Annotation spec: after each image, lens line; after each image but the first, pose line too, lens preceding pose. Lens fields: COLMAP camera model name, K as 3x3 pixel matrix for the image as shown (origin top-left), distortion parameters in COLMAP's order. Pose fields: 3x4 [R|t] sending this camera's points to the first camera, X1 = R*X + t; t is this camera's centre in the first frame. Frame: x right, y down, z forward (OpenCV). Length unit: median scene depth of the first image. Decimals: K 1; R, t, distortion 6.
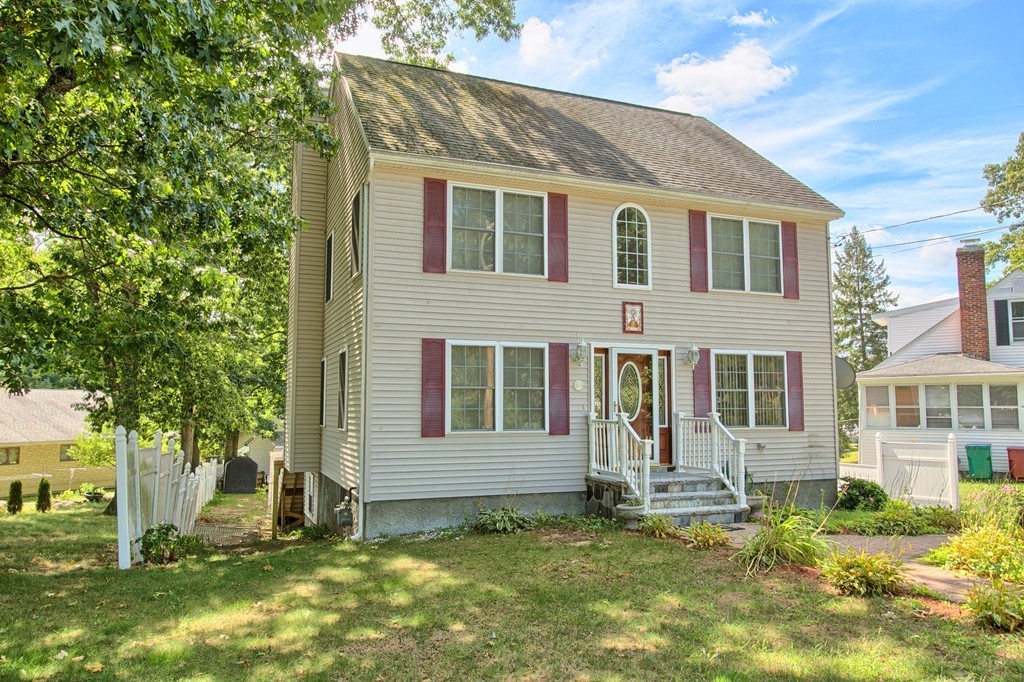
lens RADIAL K [[673.5, 0, 514.2], [0, 673.5, 372.1], [0, 0, 1]] dist [-0.002556, -0.000081]
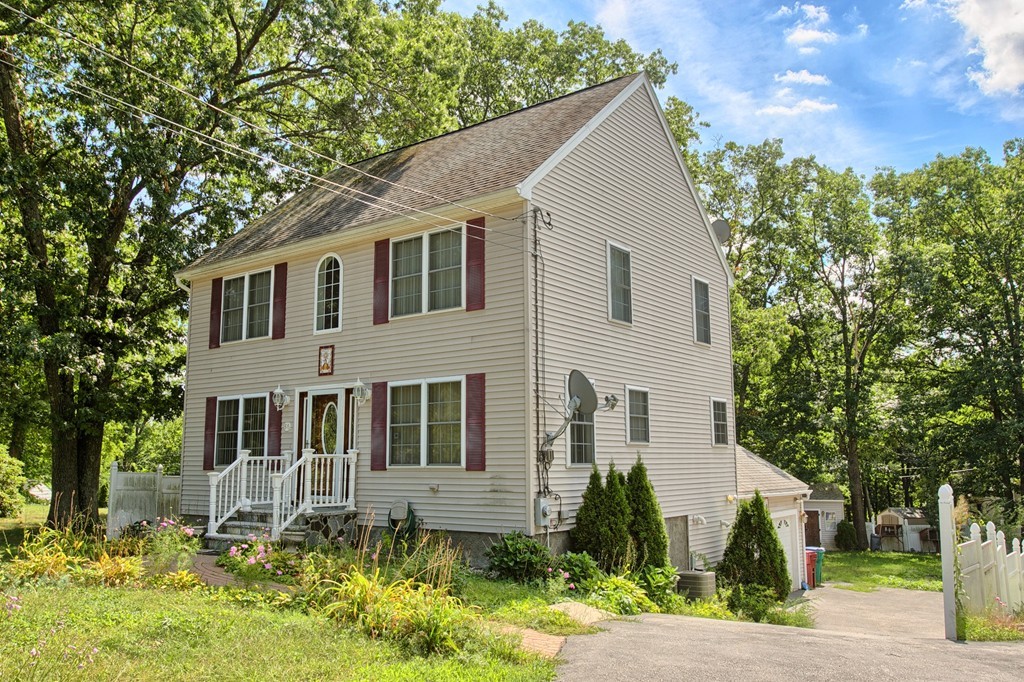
lens RADIAL K [[820.1, 0, 511.6], [0, 820.1, 339.4], [0, 0, 1]] dist [-0.001769, -0.000782]
pose [[0.538269, -0.115687, -0.834795, 1.399700], [0.068558, 0.993261, -0.093442, 0.026668], [0.839980, -0.006935, 0.542573, 0.536580]]
